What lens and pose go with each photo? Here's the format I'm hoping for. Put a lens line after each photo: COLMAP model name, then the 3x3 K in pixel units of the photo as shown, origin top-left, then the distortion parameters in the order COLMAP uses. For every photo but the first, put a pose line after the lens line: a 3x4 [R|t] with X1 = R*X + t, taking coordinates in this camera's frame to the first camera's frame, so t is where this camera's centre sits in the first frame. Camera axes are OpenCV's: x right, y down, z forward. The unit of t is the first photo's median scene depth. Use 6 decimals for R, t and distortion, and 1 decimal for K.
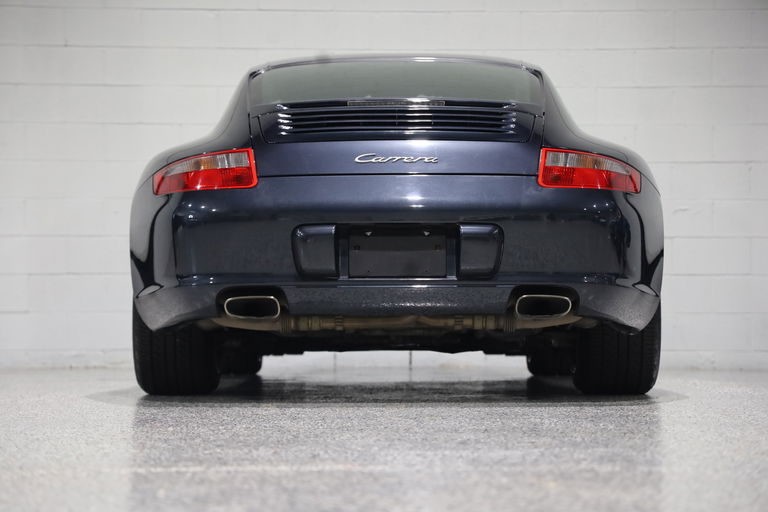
lens RADIAL K [[2160.1, 0, 384.0], [0, 2160.1, 256.0], [0, 0, 1]] dist [0.717932, -0.135301]
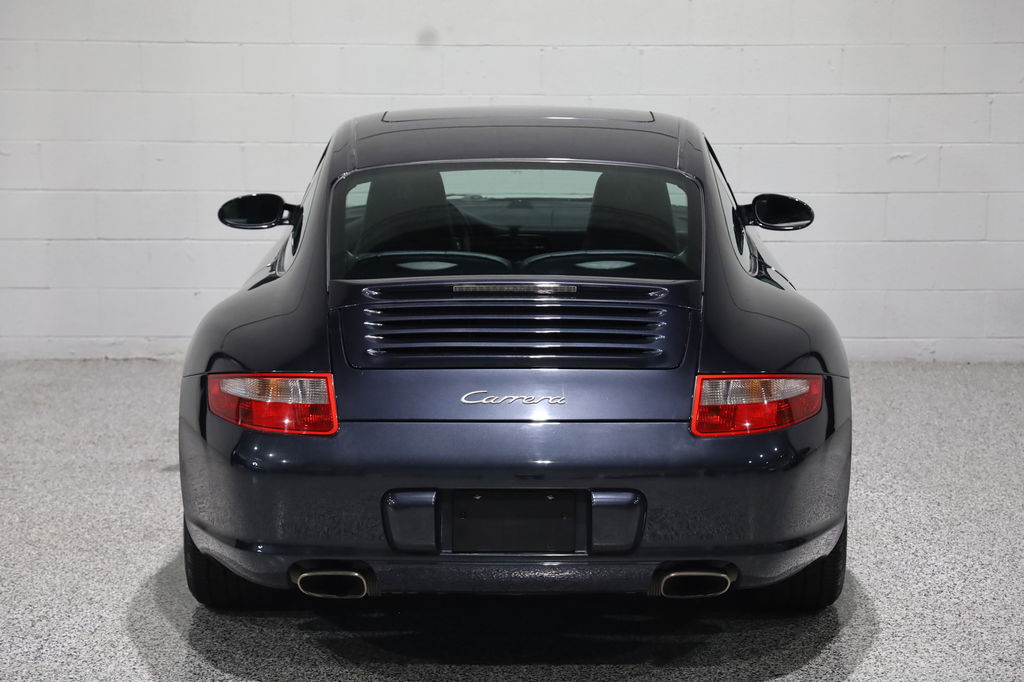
lens RADIAL K [[2951.1, 0, 518.8], [0, 2951.1, 324.9], [0, 0, 1]] dist [0.692886, -1.097415]
pose [[0.999985, 0.004633, -0.002912, 0.010683], [-0.003976, 0.980763, 0.195160, -0.280519], [0.003760, -0.195146, 0.980767, -0.058160]]
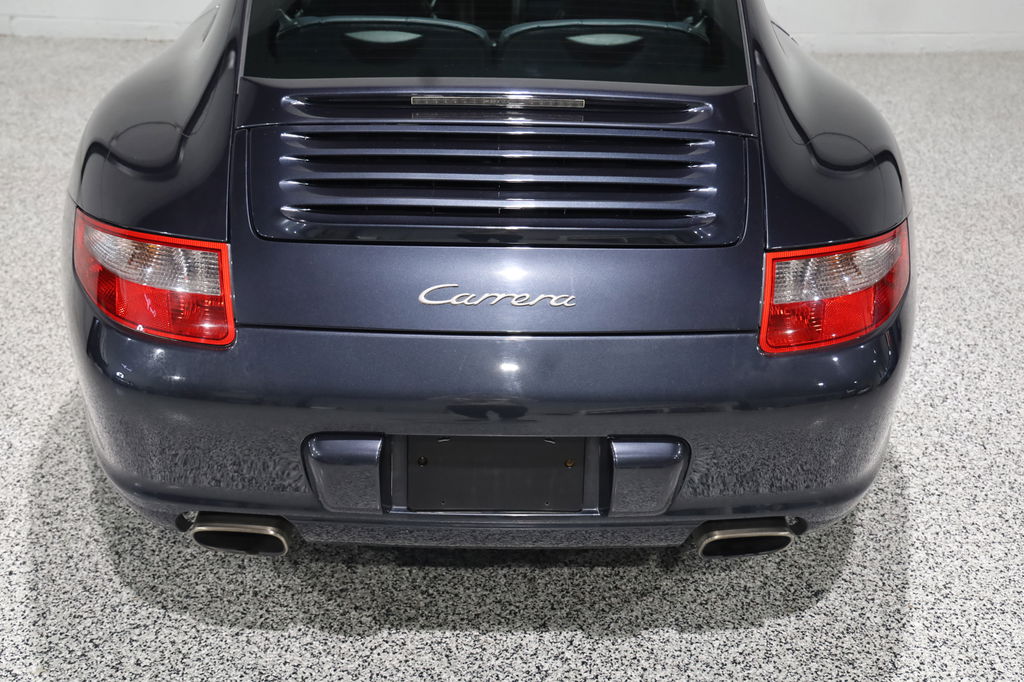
lens RADIAL K [[1313.9, 0, 508.2], [0, 1313.9, 358.9], [0, 0, 1]] dist [0.137939, 0.041917]
pose [[0.999461, 0.014180, 0.029596, -0.000984], [-0.026648, 0.877005, 0.479742, -0.184593], [-0.019153, -0.480273, 0.876910, 0.703336]]
